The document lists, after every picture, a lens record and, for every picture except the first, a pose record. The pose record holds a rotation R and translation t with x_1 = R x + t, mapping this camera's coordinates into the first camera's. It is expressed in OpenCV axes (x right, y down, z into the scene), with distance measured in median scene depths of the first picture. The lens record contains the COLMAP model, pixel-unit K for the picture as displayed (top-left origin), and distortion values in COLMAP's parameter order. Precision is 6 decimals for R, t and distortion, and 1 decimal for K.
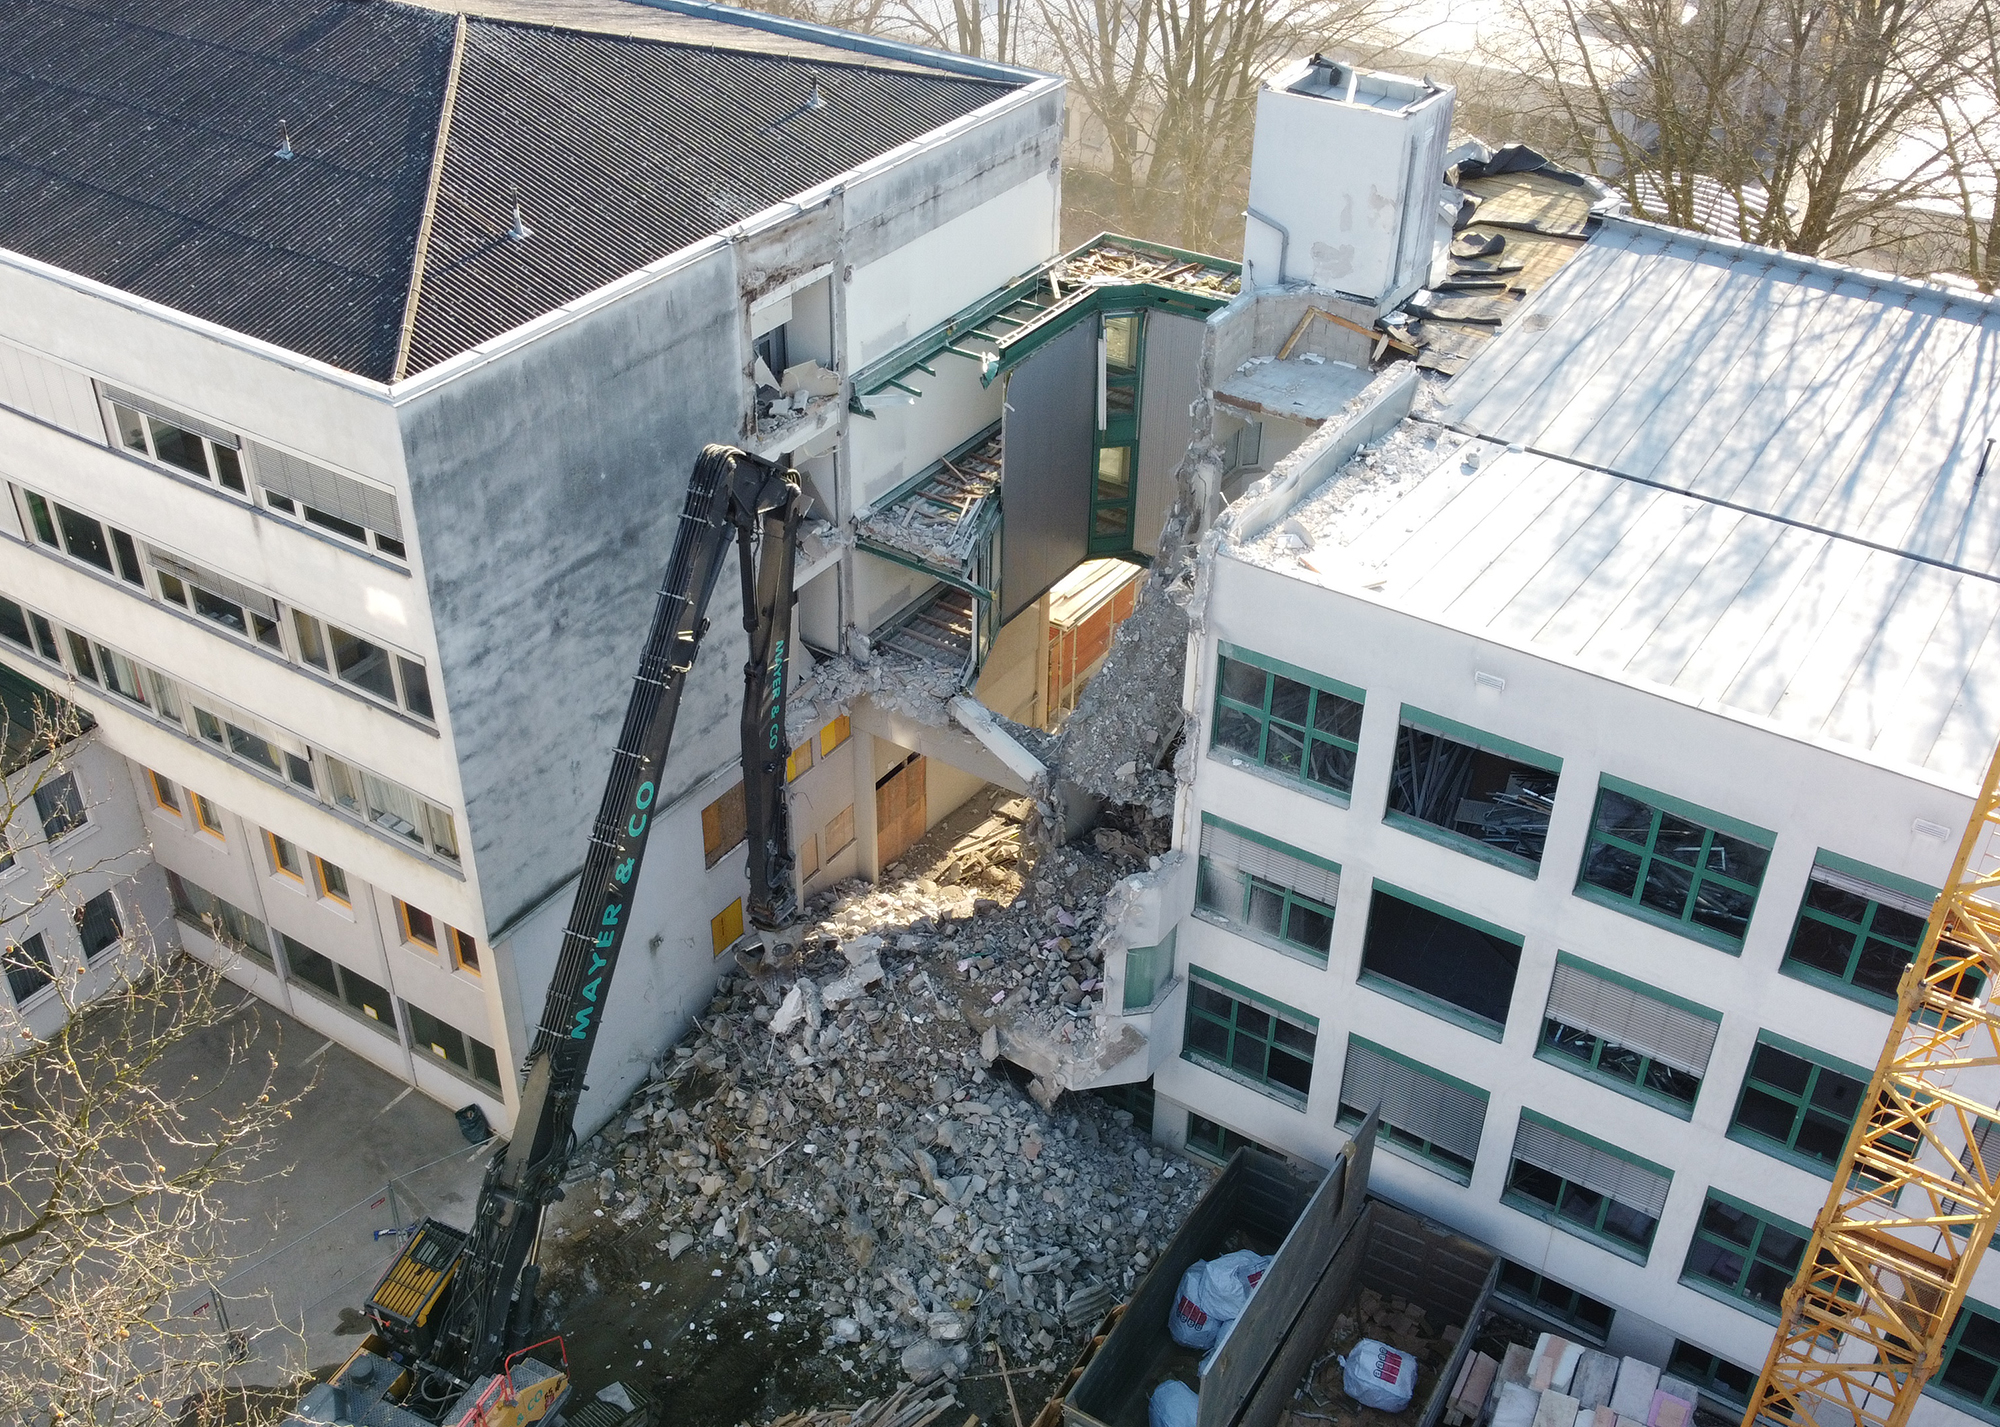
lens RADIAL K [[1920.7, 0, 934.7], [0, 1920.7, 715.4], [0, 0, 1]] dist [0.014683, -0.170695]
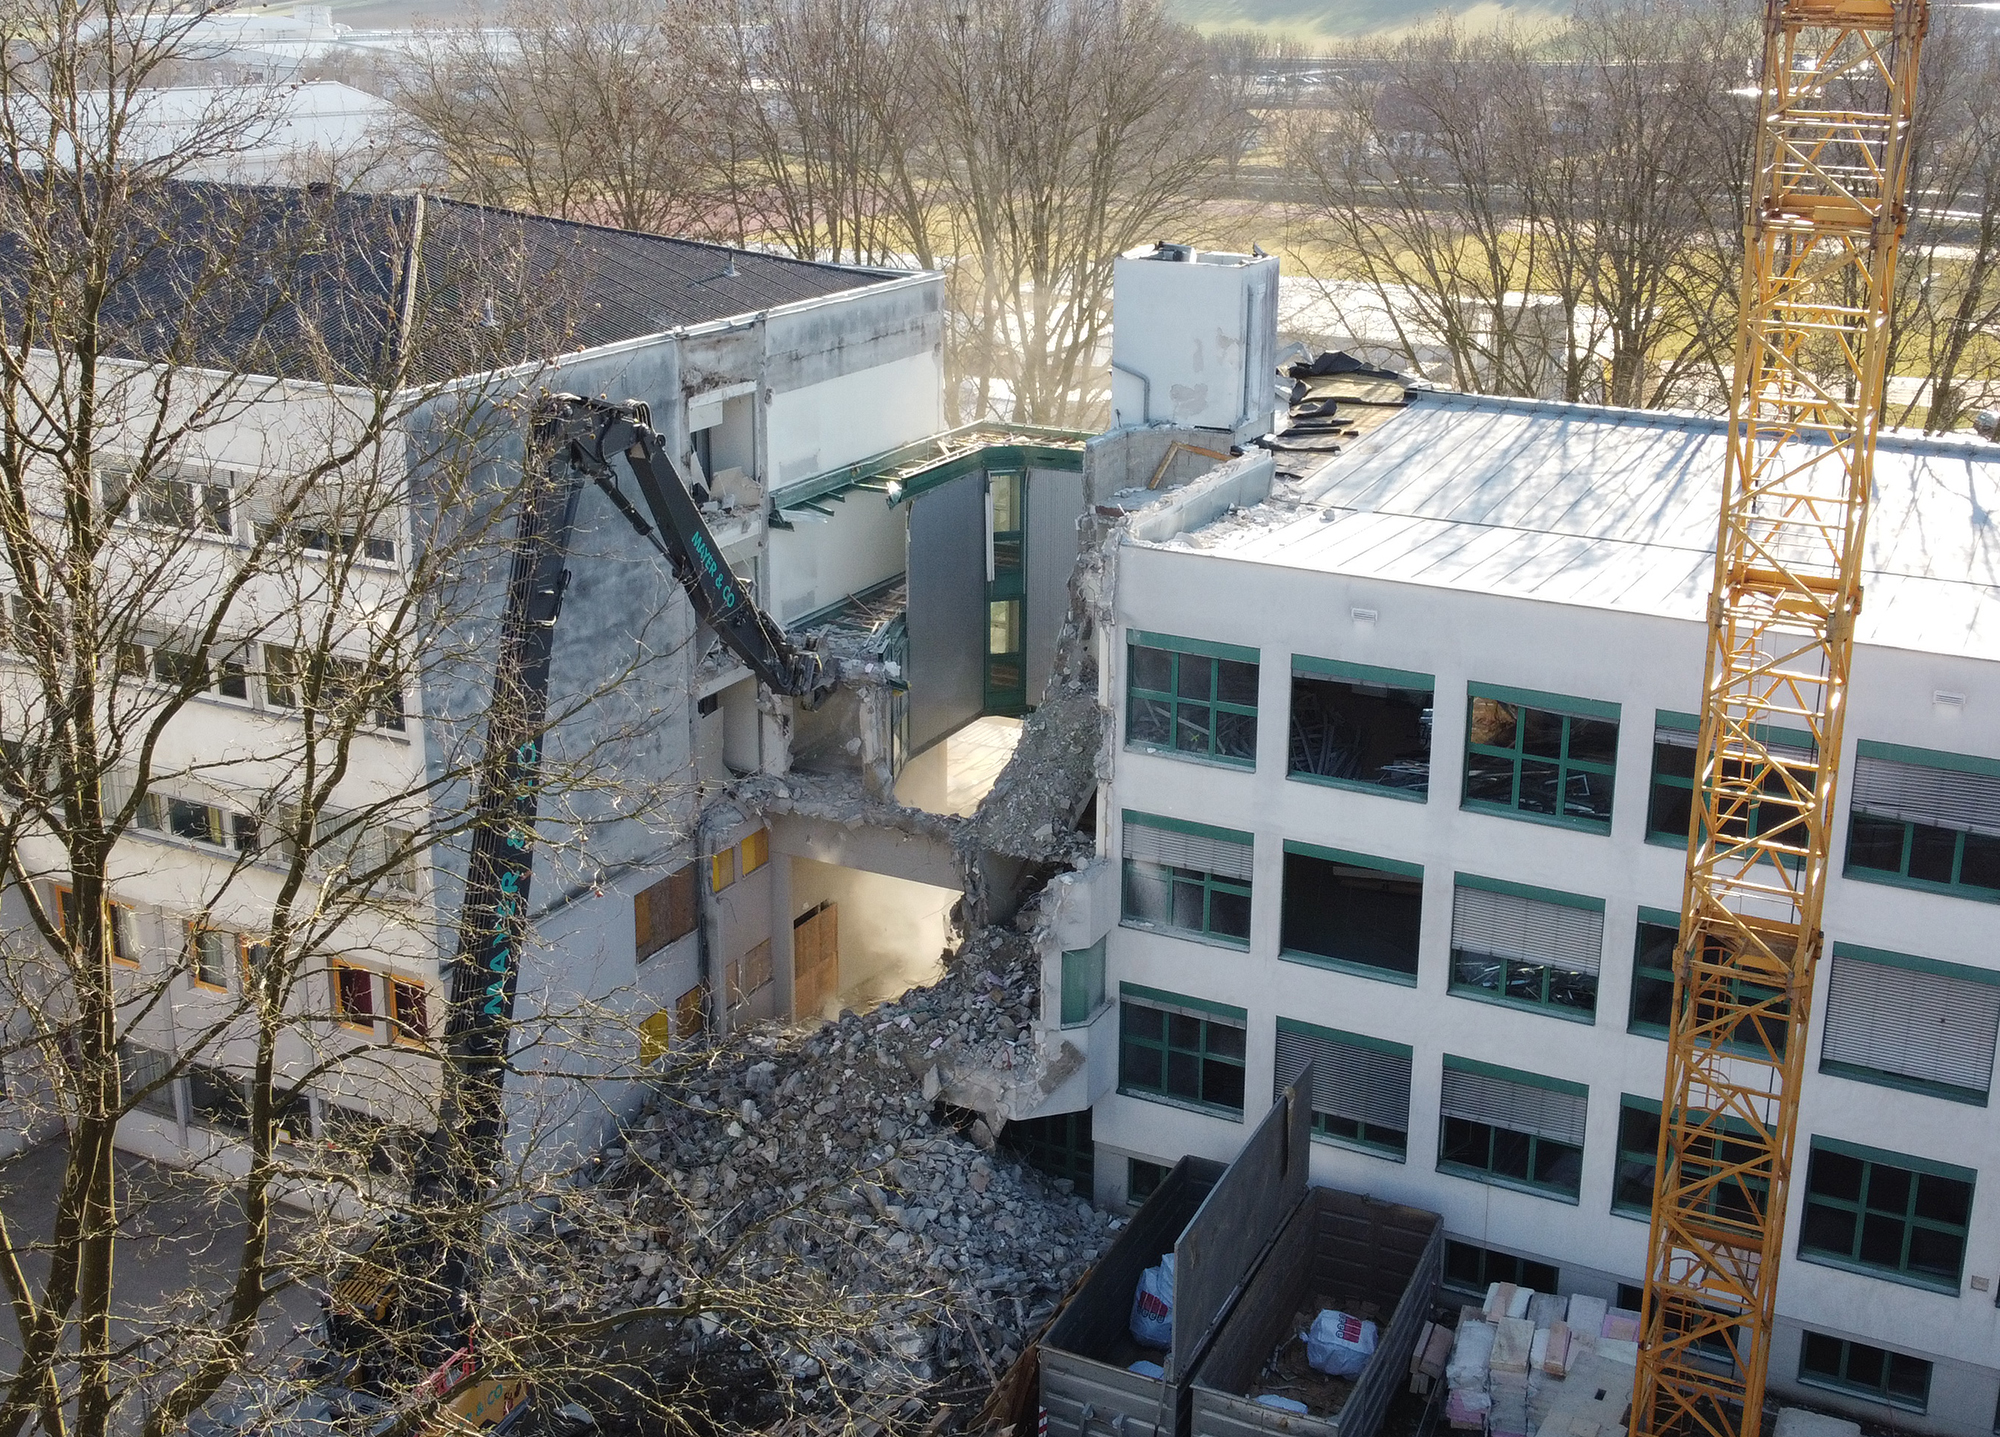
lens RADIAL K [[2105.8, 0, 1000.3], [0, 2105.8, 582.0], [0, 0, 1]] dist [0.022786, -0.234971]
pose [[0.991909, -0.023952, 0.124674, -0.069893], [0.063373, 0.944354, -0.322769, 0.291066], [-0.110006, 0.328059, 0.938230, -0.140091]]
